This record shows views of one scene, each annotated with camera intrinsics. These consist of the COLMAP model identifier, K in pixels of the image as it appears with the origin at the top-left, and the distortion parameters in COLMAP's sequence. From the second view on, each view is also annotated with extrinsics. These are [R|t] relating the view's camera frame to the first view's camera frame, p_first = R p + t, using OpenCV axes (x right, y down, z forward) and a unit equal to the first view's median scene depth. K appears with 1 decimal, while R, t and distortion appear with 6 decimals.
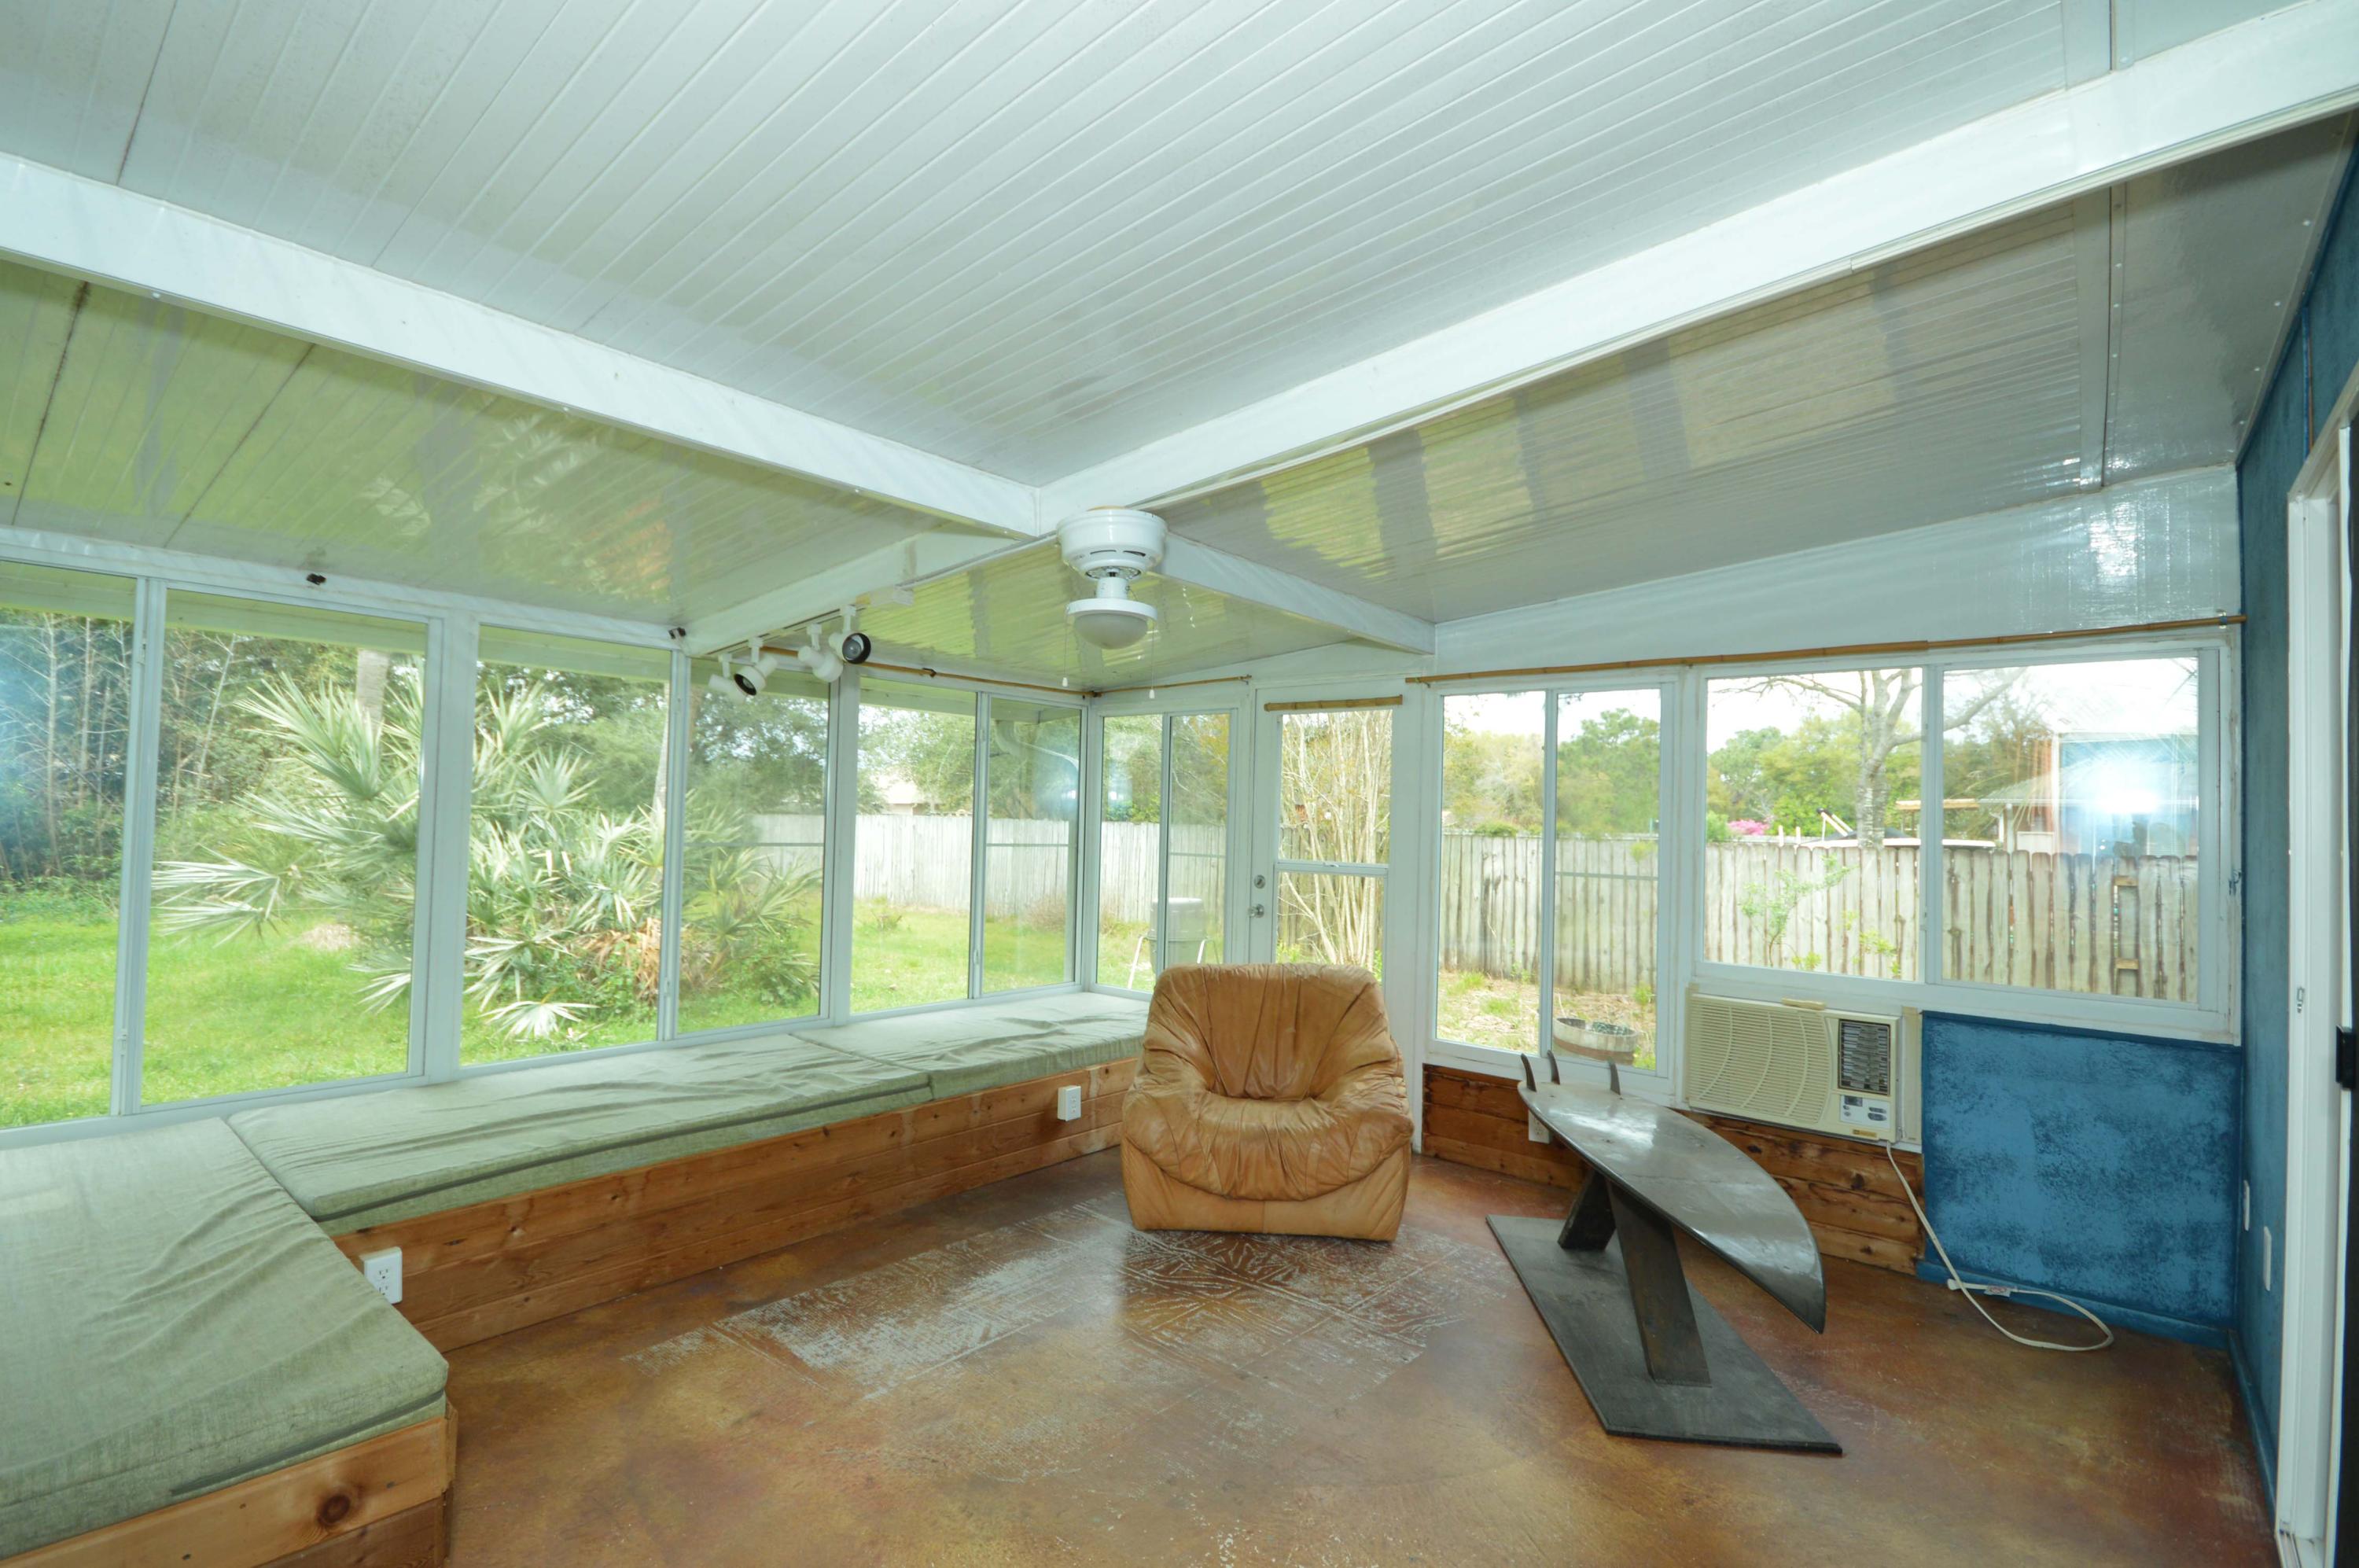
lens RADIAL K [[1080.3, 0, 1174.1], [0, 1080.3, 805.9], [0, 0, 1]] dist [0.016150, -0.010677]
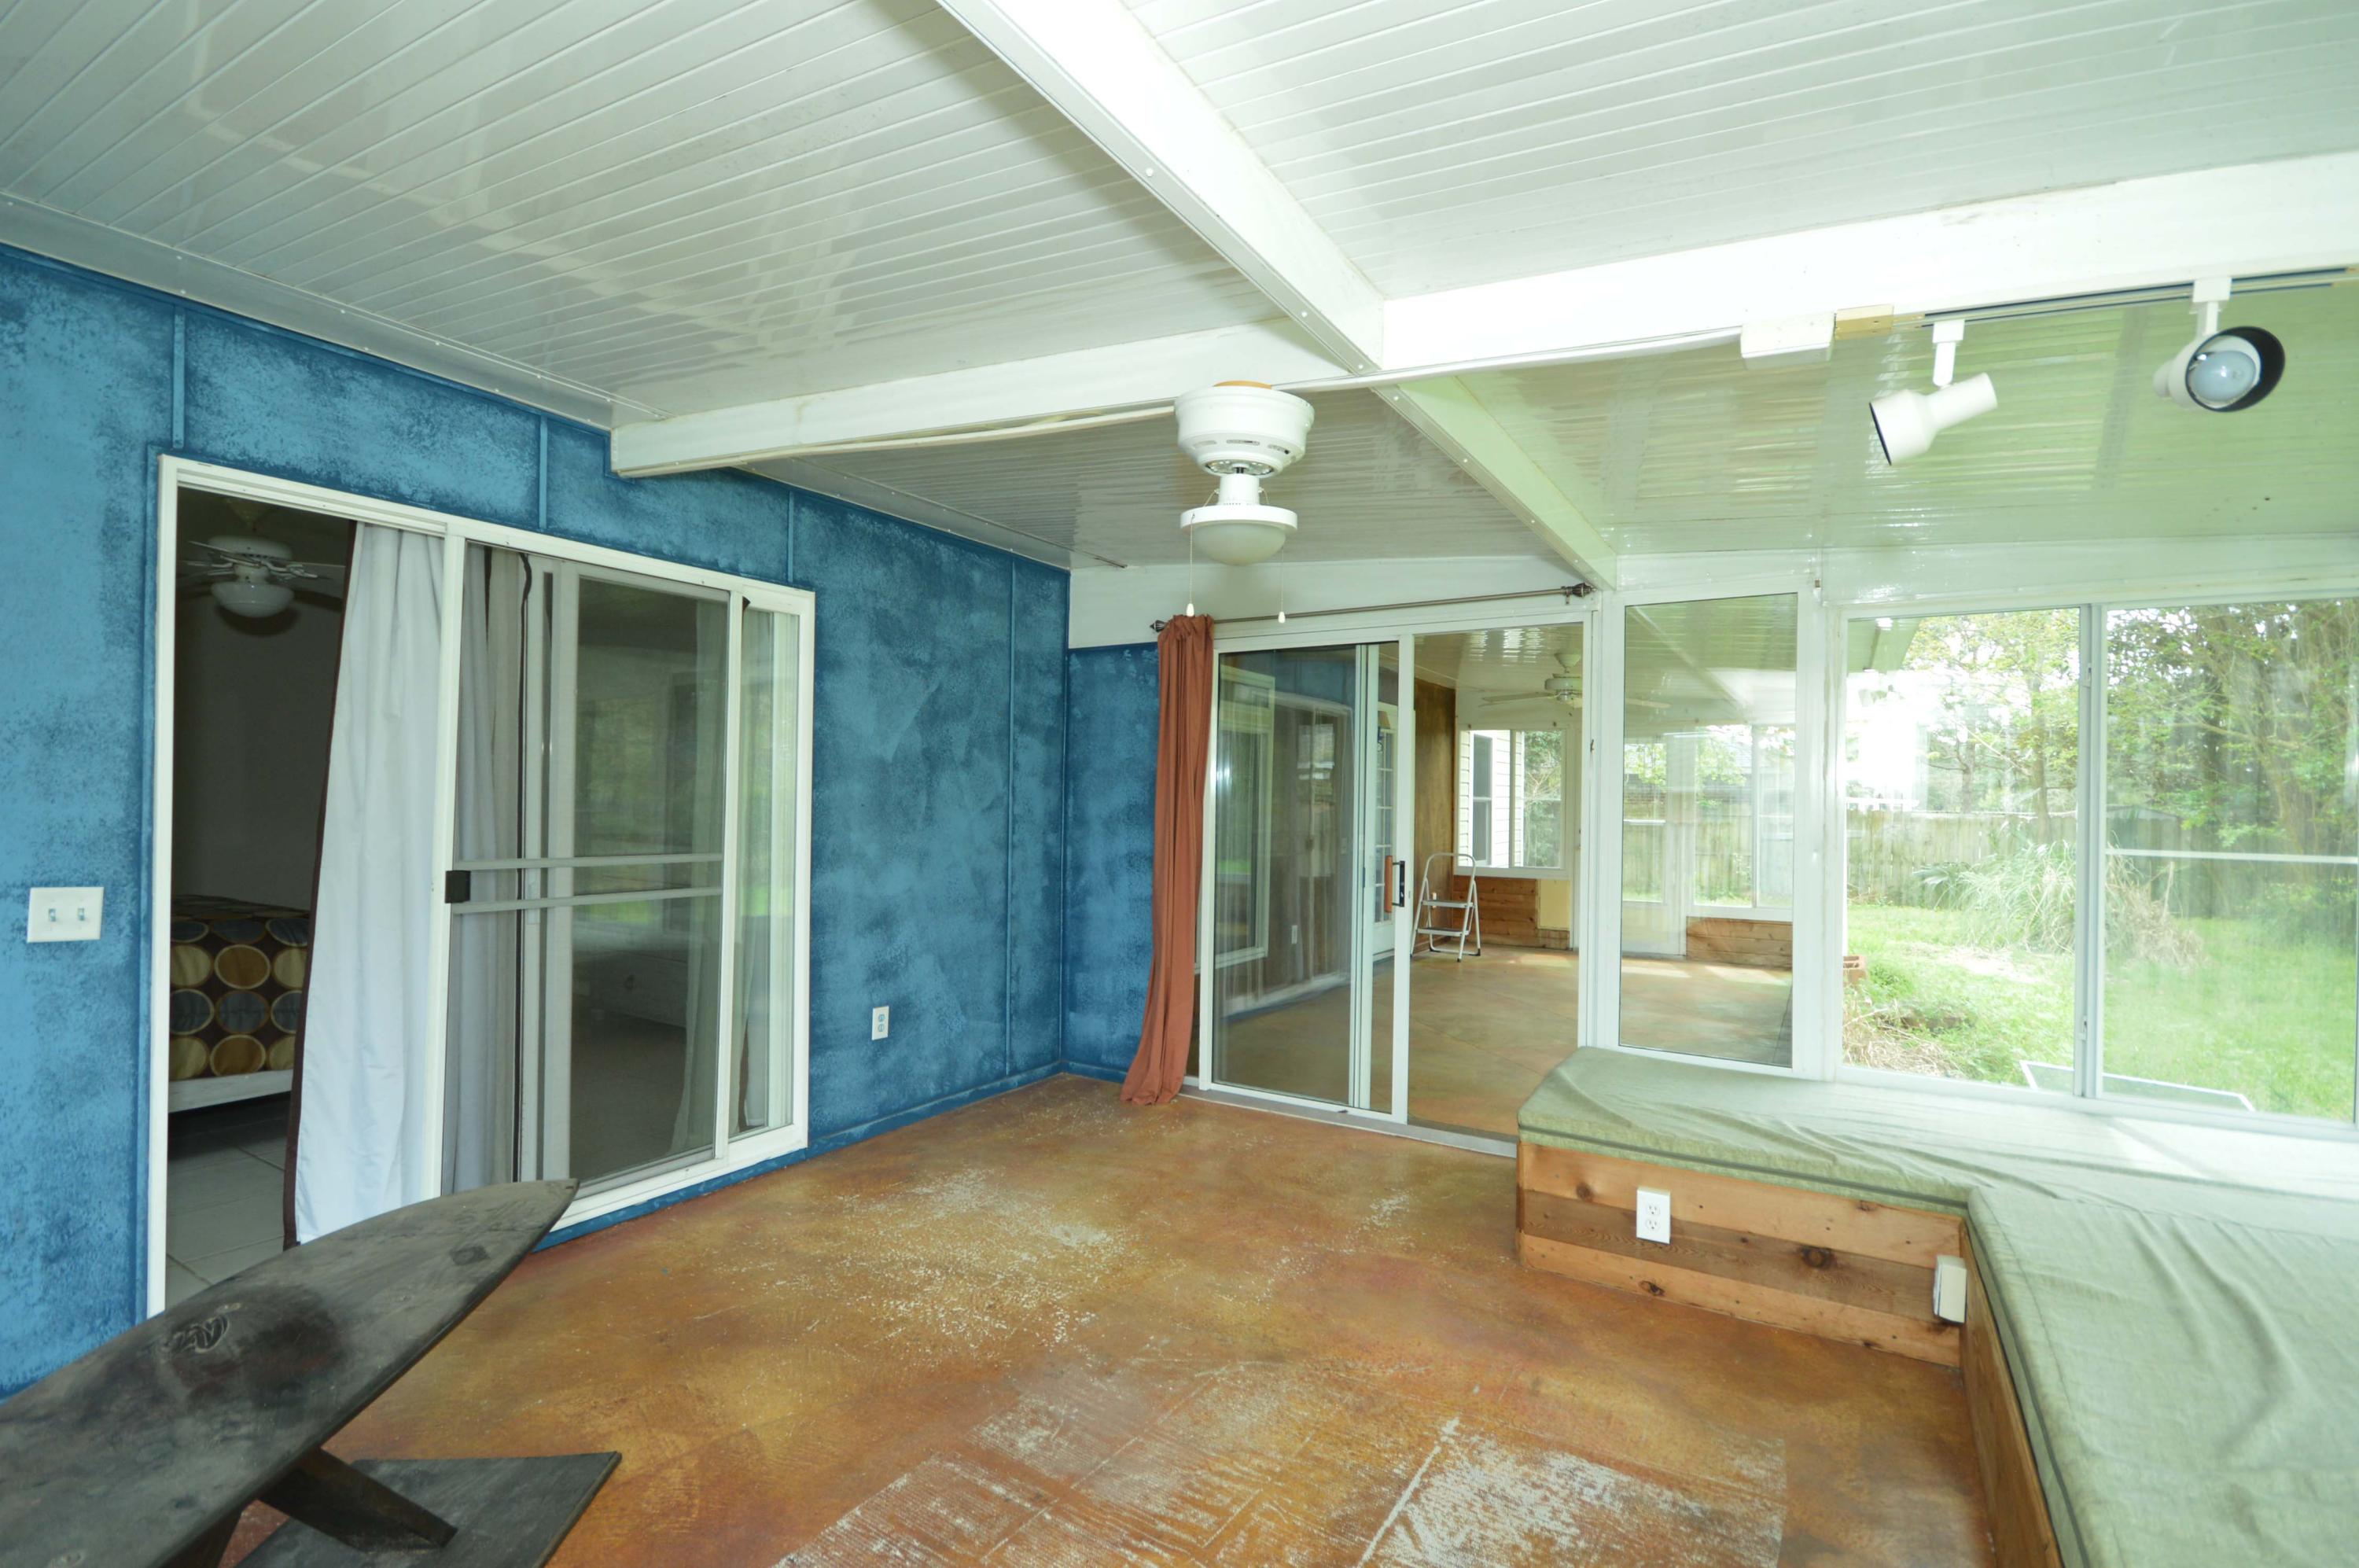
lens RADIAL K [[1080.3, 0, 1174.1], [0, 1080.3, 805.9], [0, 0, 1]] dist [0.016150, -0.010677]
pose [[-0.988644, -0.039287, -0.145053, 0.102249], [-0.038073, 0.999213, -0.011137, 0.047562], [0.145377, -0.005488, -0.989361, 1.850806]]
